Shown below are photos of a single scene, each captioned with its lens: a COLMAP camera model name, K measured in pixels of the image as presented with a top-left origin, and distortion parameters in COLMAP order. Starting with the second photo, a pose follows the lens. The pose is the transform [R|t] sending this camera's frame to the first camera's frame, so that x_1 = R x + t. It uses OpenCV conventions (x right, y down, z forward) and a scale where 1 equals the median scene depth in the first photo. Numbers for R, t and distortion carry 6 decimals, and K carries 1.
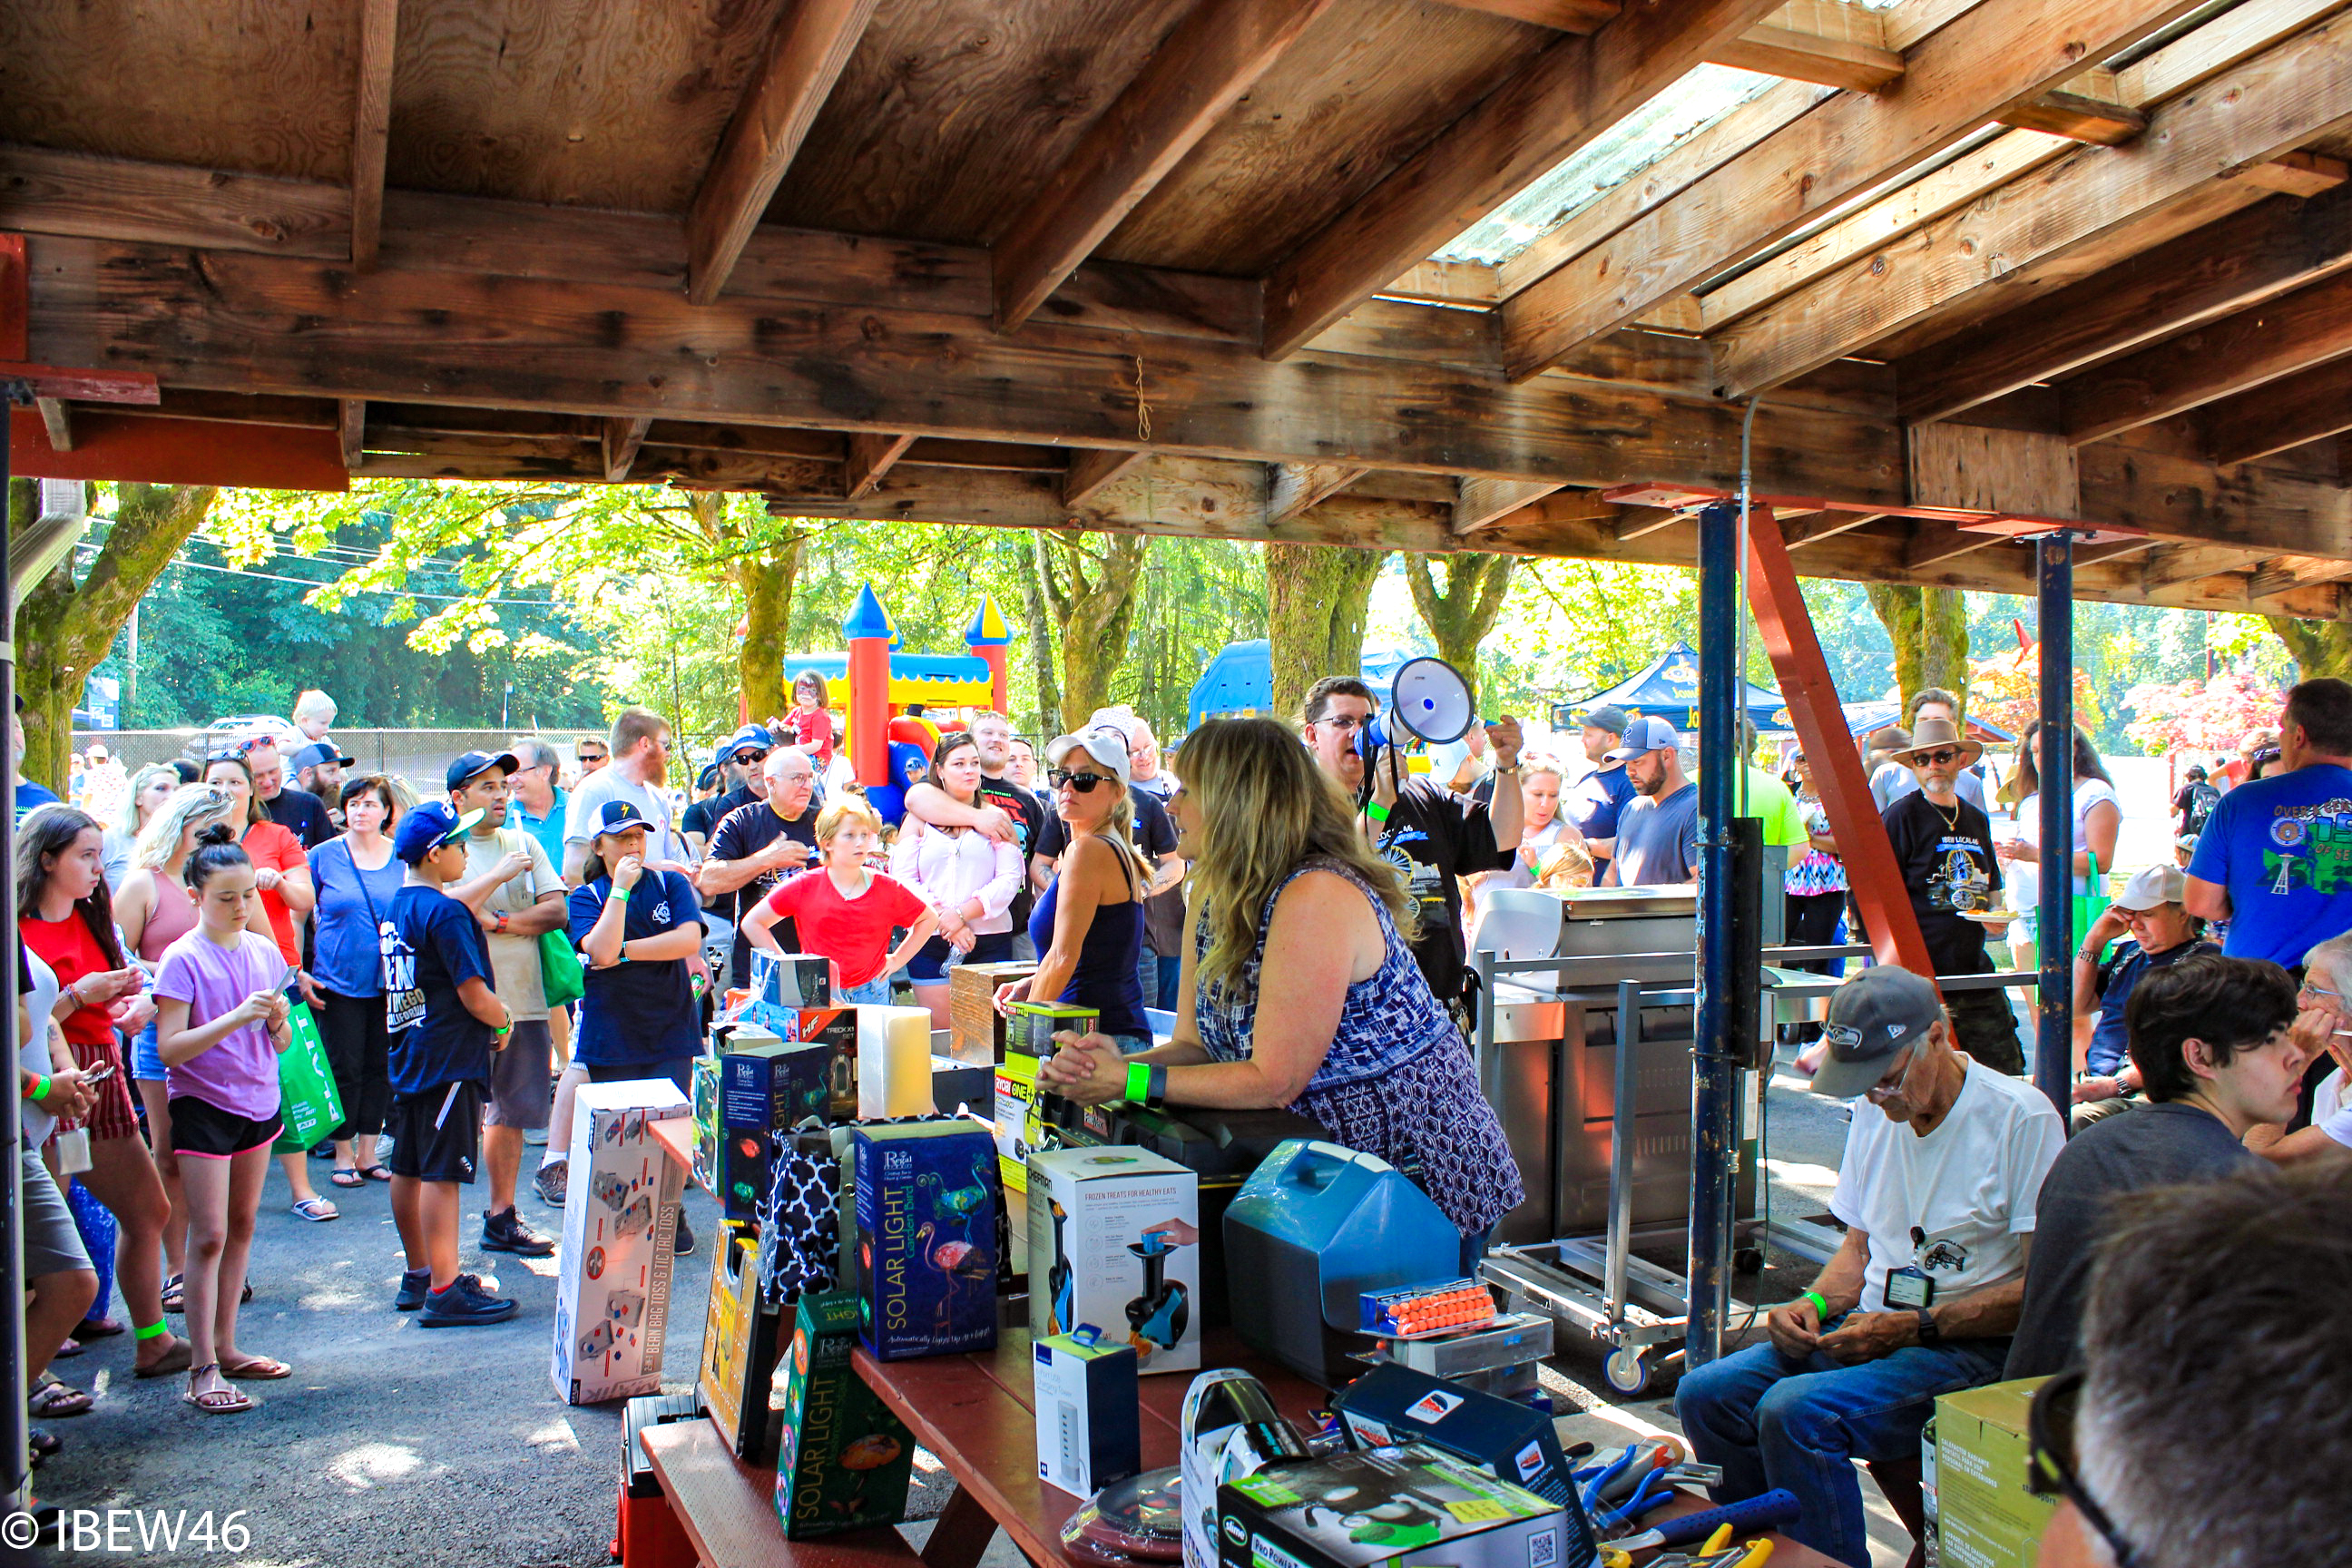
lens RADIAL K [[1944.0, 0, 1171.8], [0, 1944.0, 817.8], [0, 0, 1]] dist [-0.170994, 0.150534]
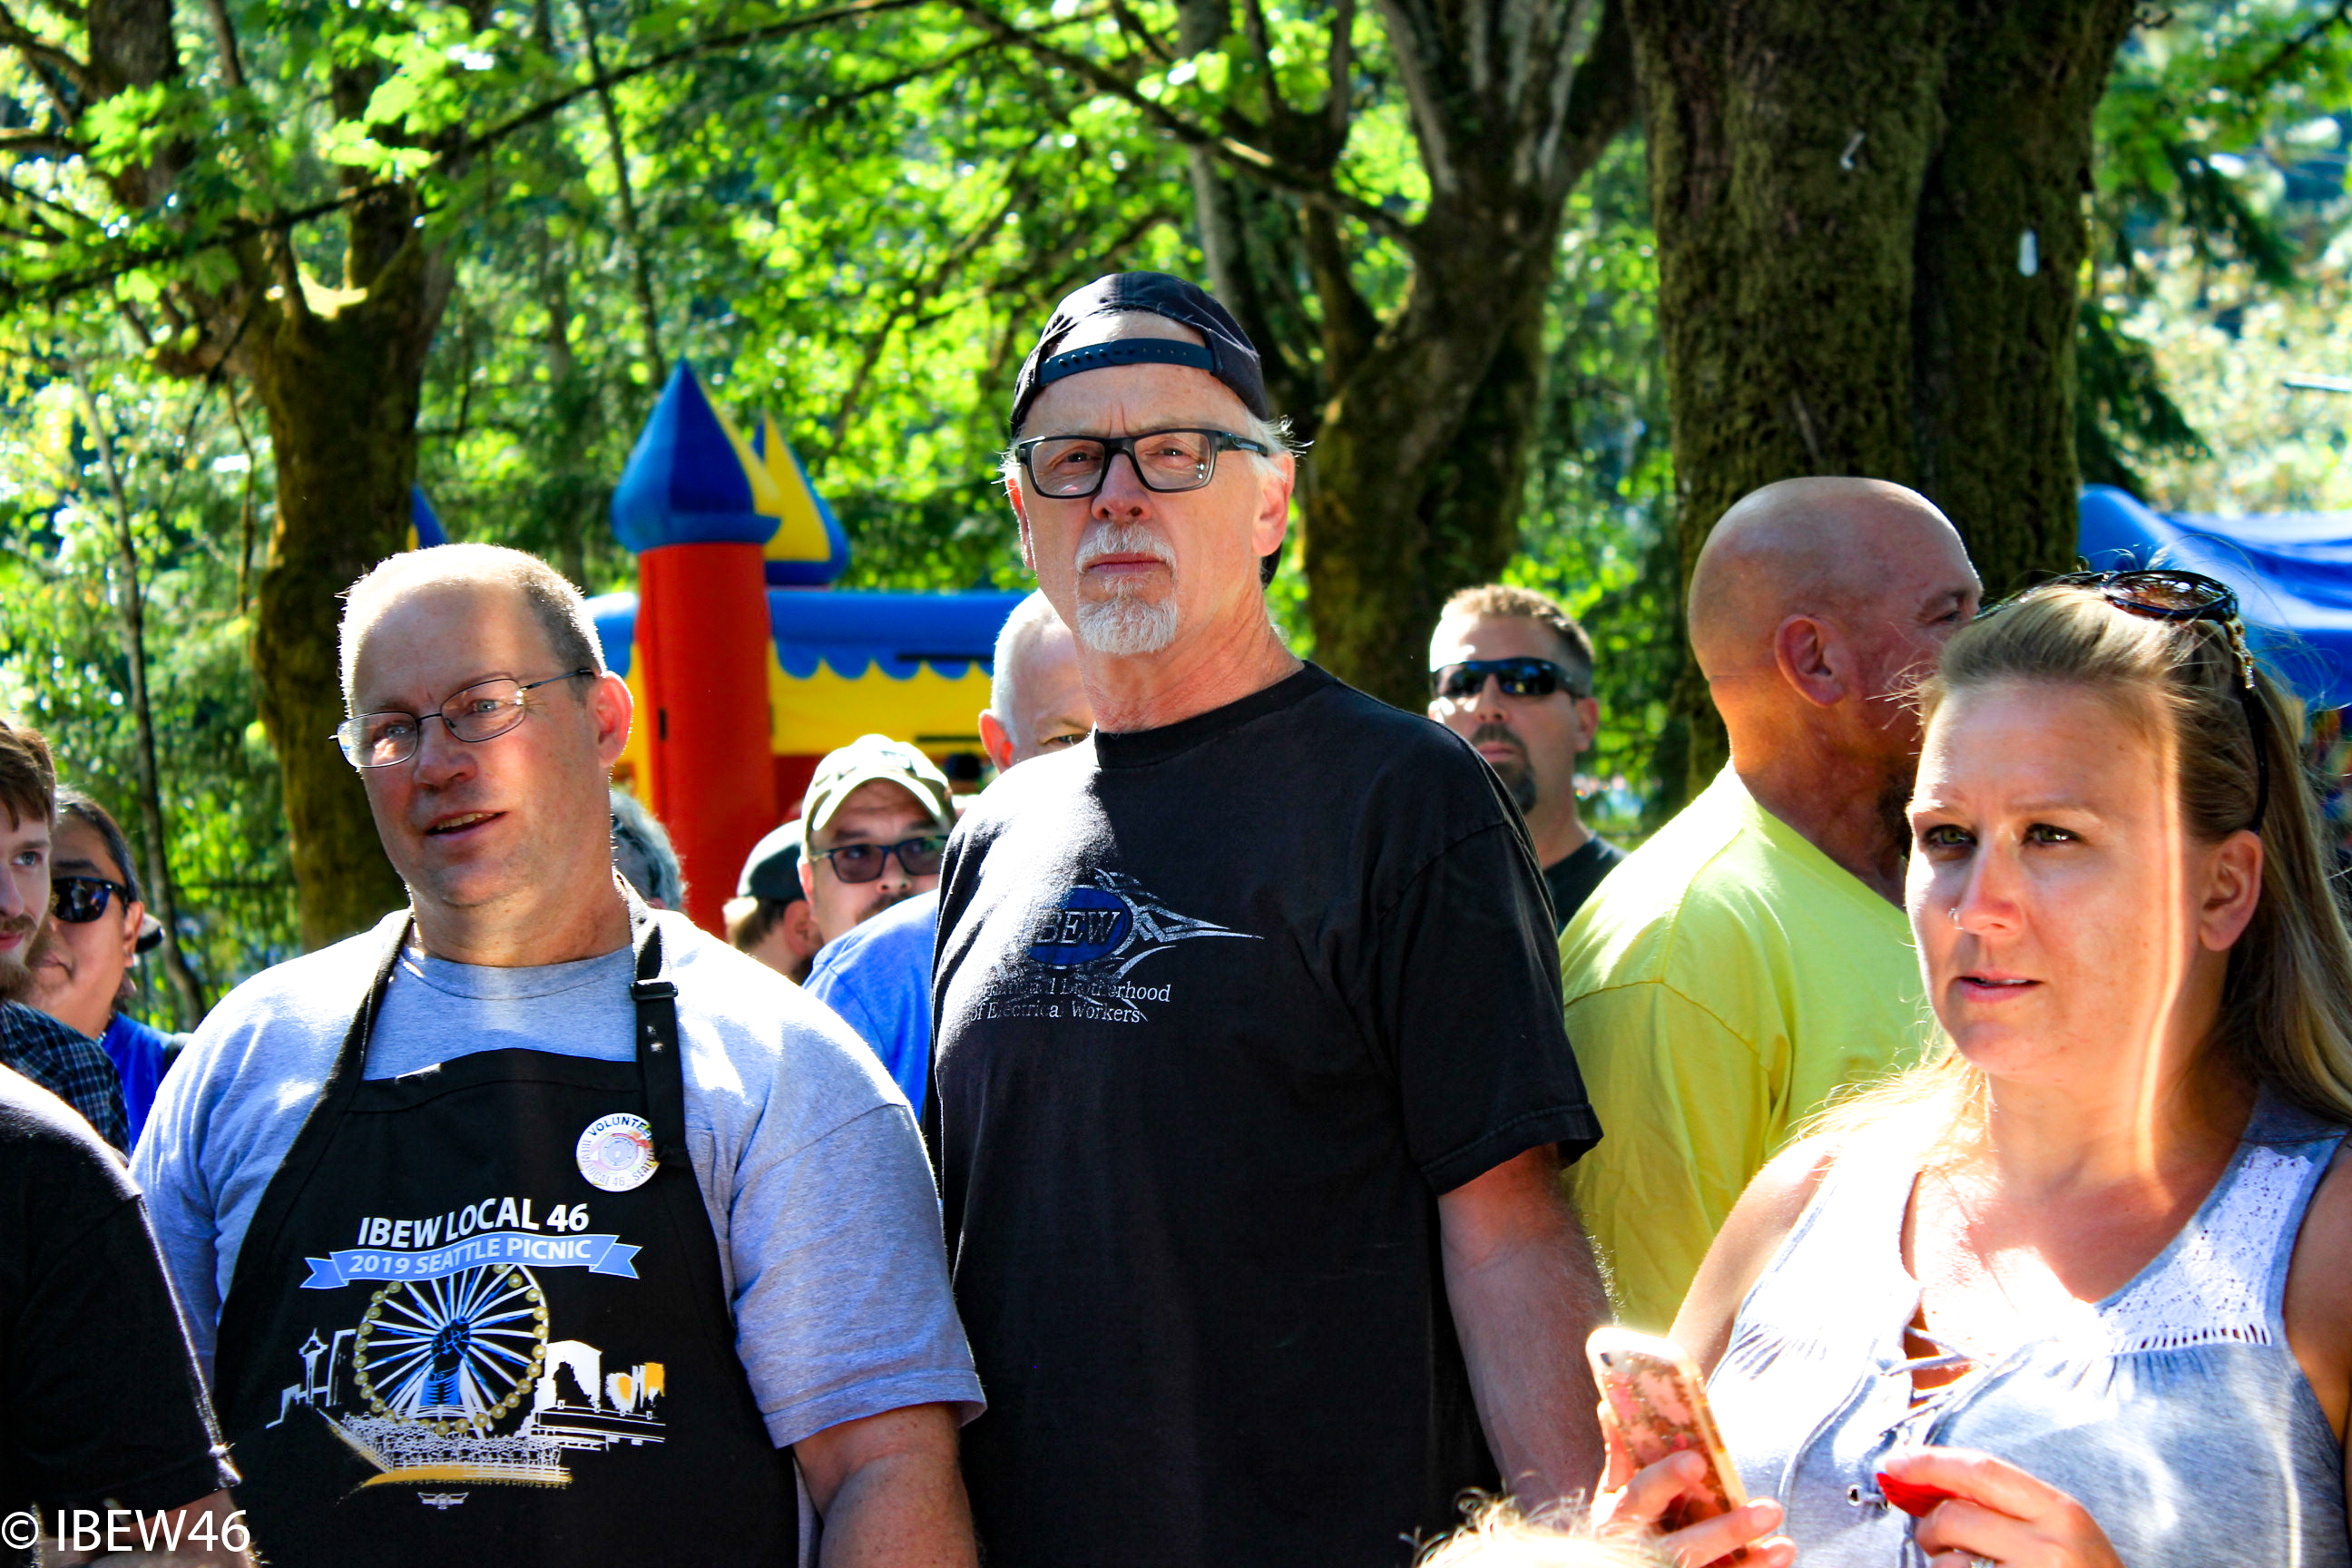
lens RADIAL K [[5616.1, 0, 1176.0], [0, 5616.1, 784.0], [0, 0, 1]] dist [0.064546, 0.661997]
pose [[0.990368, -0.046054, -0.130575, 0.224335], [0.038727, 0.997559, -0.058108, -0.007718], [0.132932, 0.052491, 0.989734, 0.978801]]
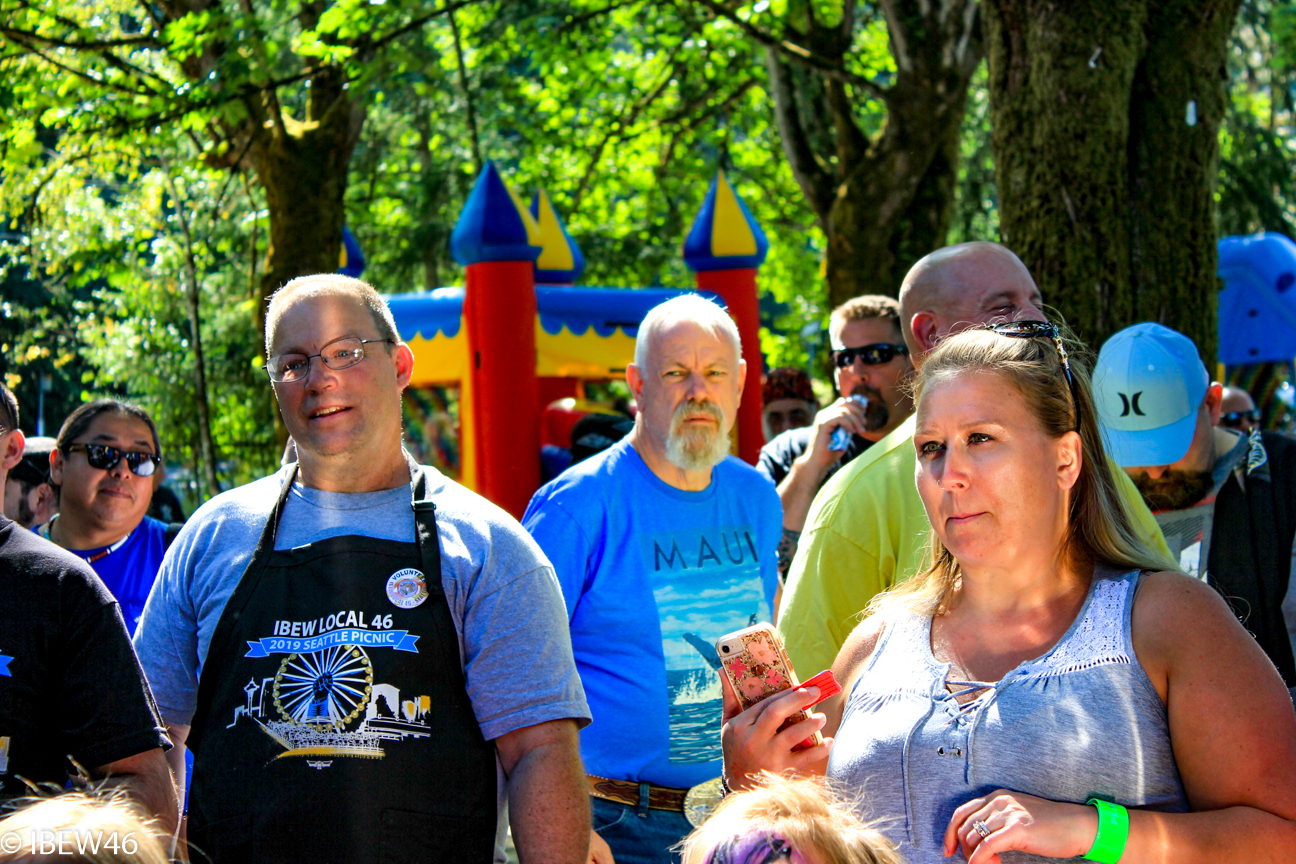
lens RADIAL K [[3094.6, 0, 648.0], [0, 3094.6, 432.0], [0, 0, 1]] dist [0.064546, 0.661997]
pose [[0.984808, -0.036663, -0.169732, 0.256435], [0.029130, 0.998486, -0.046659, -0.005473], [0.171185, 0.041006, 0.984385, 0.924501]]
